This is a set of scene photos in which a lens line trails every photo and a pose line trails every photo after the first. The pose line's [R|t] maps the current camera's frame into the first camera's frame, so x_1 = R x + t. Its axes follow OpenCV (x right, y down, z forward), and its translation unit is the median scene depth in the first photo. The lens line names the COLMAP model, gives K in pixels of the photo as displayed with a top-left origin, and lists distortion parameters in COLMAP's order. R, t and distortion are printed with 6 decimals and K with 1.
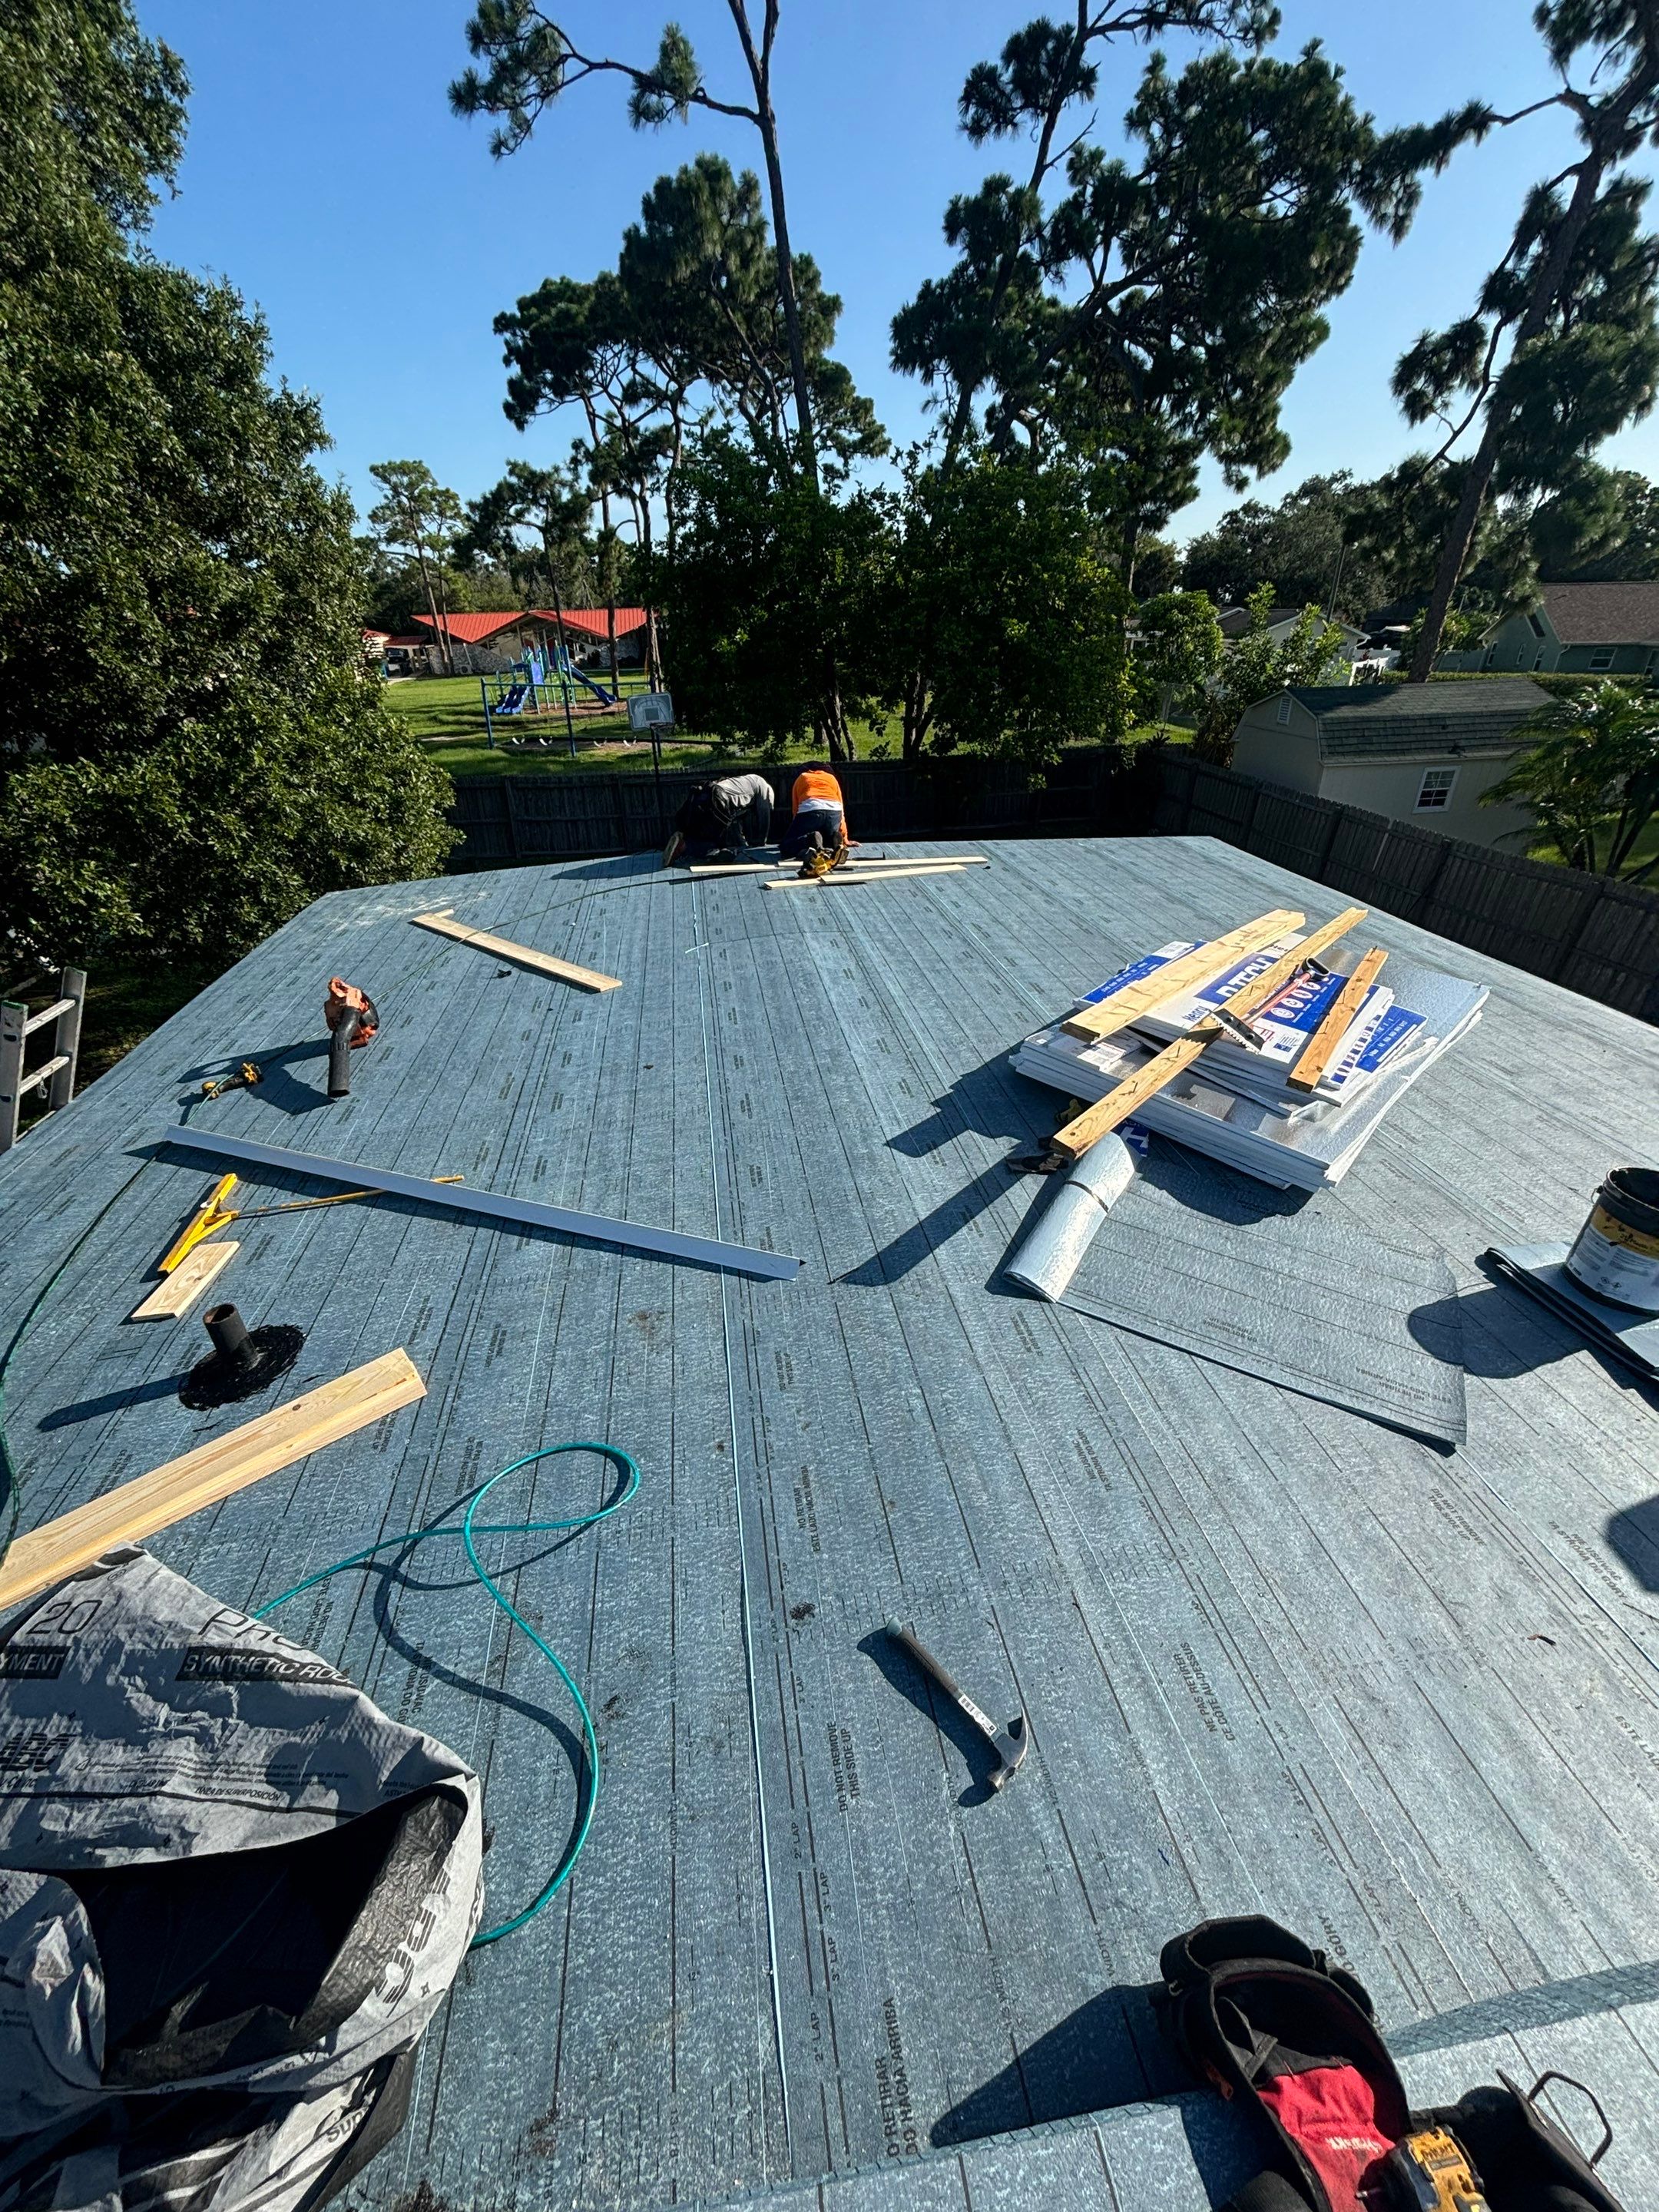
lens RADIAL K [[896.3, 0, 843.6], [0, 896.3, 1099.0], [0, 0, 1]] dist [0.004218, -0.000734]
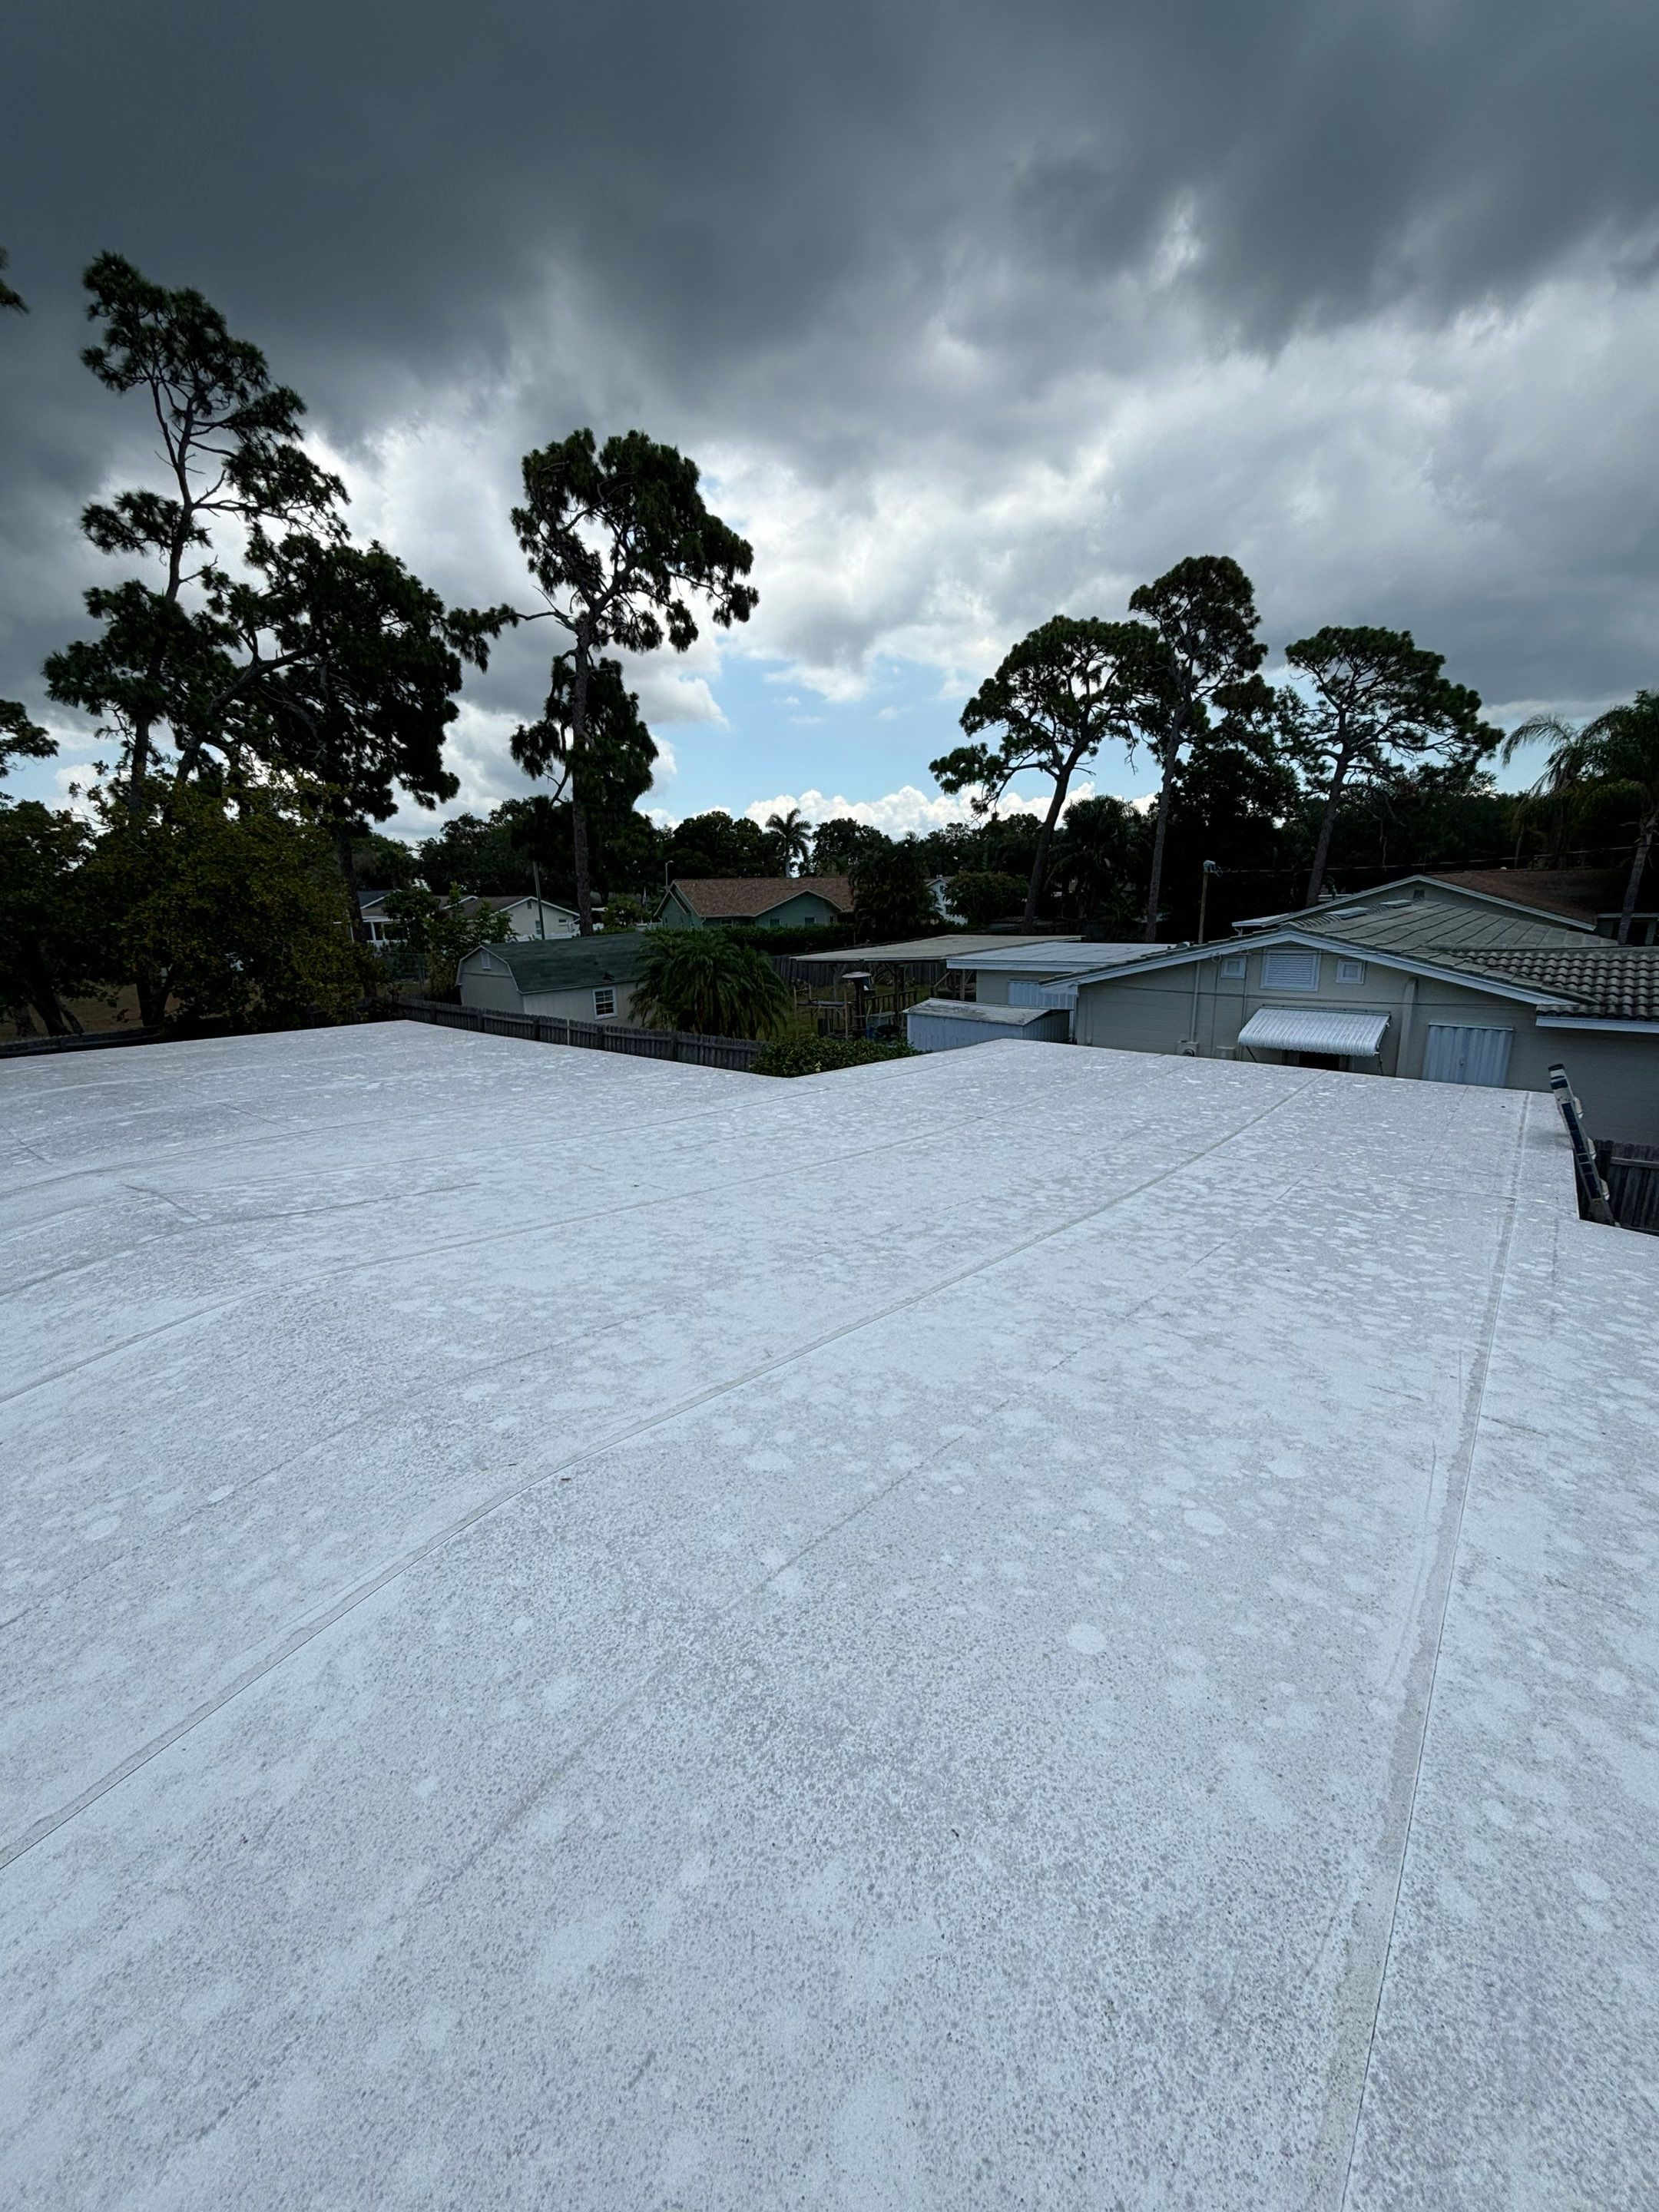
lens RADIAL K [[891.3, 0, 835.3], [0, 891.3, 1122.6], [0, 0, 1]] dist [0.007400, -0.000085]
pose [[0.749809, -0.174515, 0.638225, -0.021347], [0.329207, 0.935118, -0.131066, 0.138964], [-0.573943, 0.308382, 0.758611, -0.238558]]
